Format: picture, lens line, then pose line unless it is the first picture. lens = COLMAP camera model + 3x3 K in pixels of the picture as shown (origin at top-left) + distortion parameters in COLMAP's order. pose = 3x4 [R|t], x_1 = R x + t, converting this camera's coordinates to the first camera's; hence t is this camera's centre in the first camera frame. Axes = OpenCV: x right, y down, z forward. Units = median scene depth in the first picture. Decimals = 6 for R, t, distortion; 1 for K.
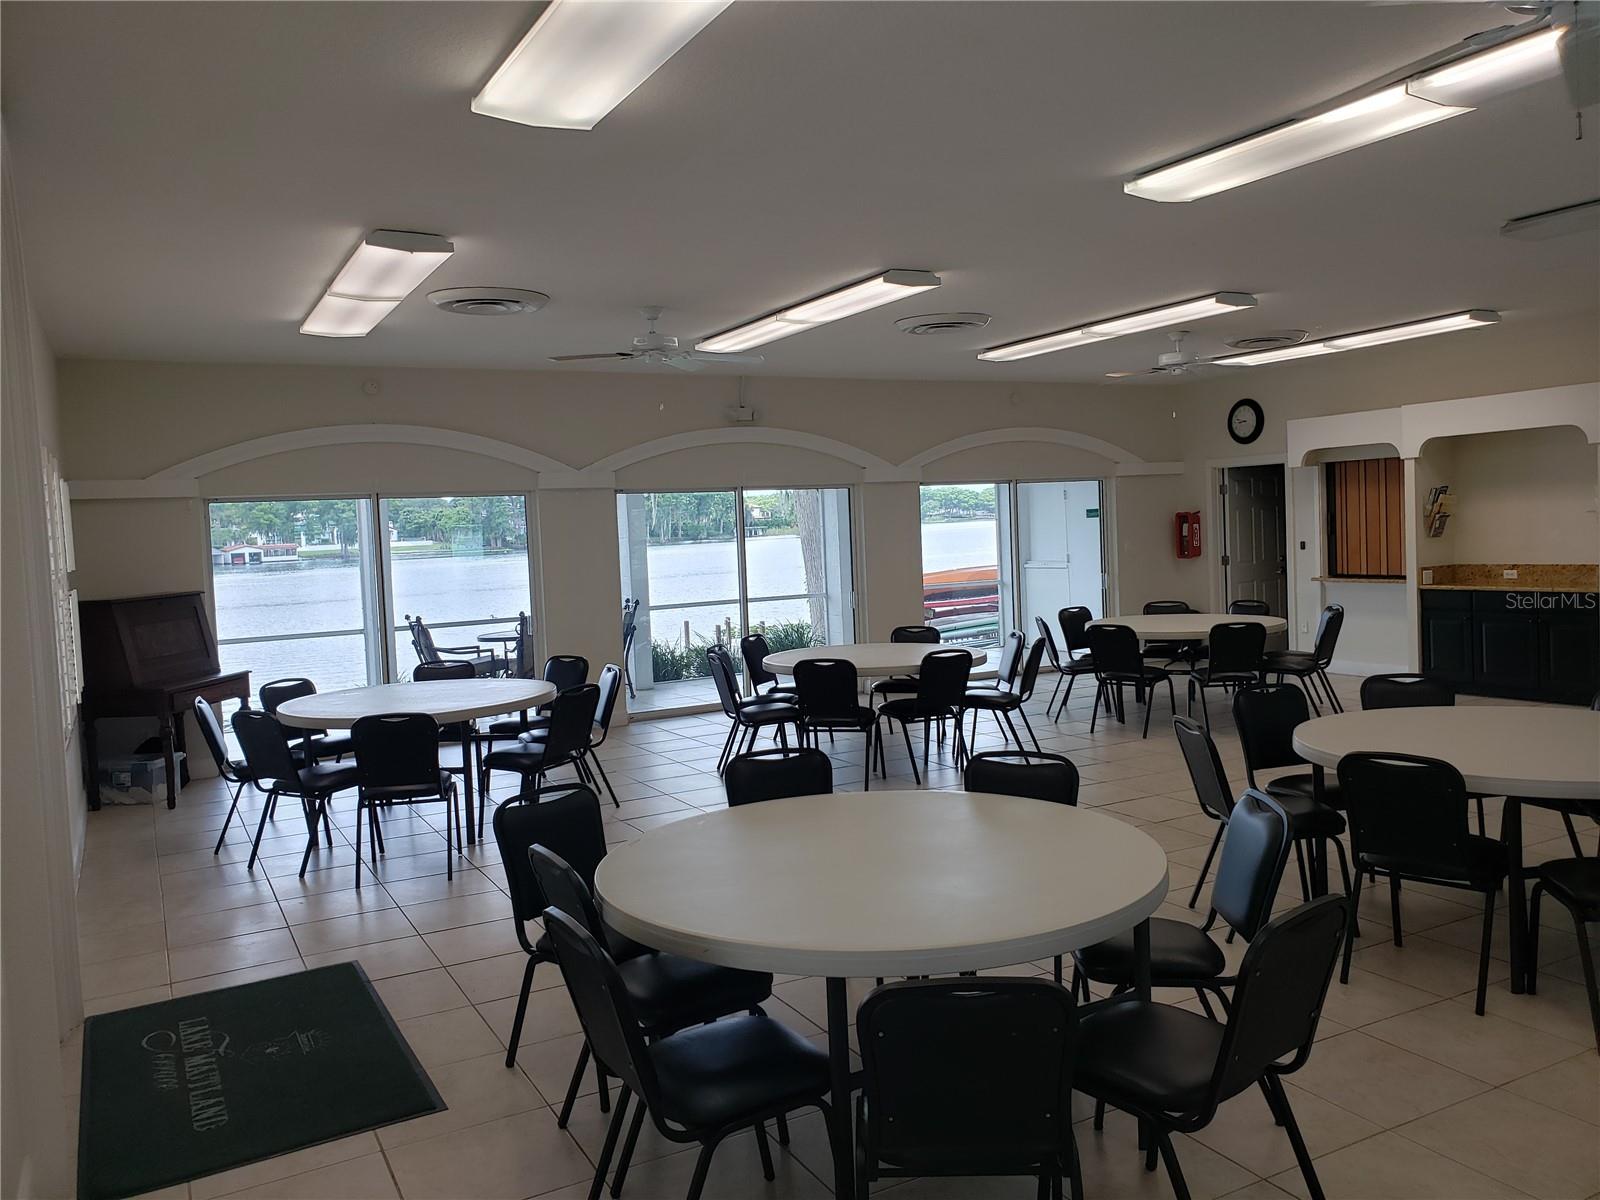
lens RADIAL K [[1228.4, 0, 804.1], [0, 1228.4, 587.4], [0, 0, 1]] dist [0.029298, -0.019224]
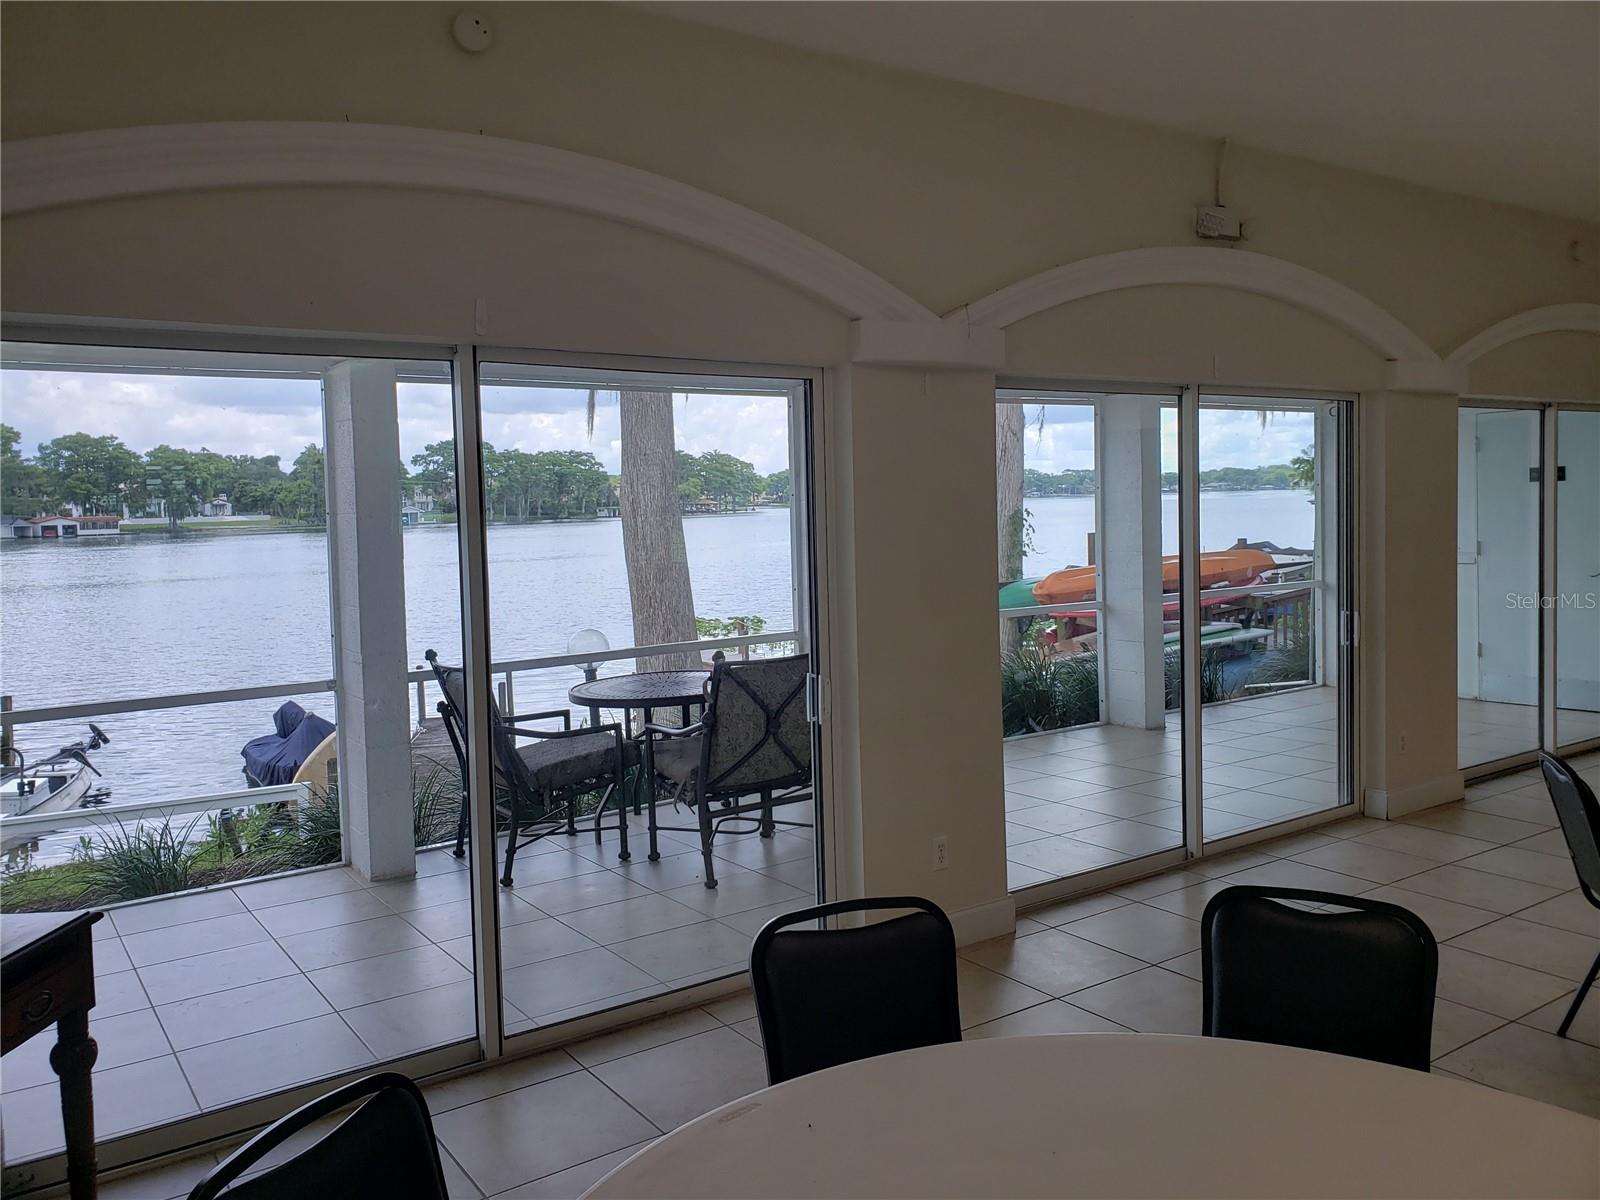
lens RADIAL K [[1228.4, 0, 777.7], [0, 1228.4, 561.9], [0, 0, 1]] dist [0.029298, -0.019224]
pose [[0.994706, 0.011261, 0.102142, -0.257038], [-0.010632, 0.999921, -0.006697, -0.010247], [-0.102209, 0.005576, 0.994747, 0.556458]]
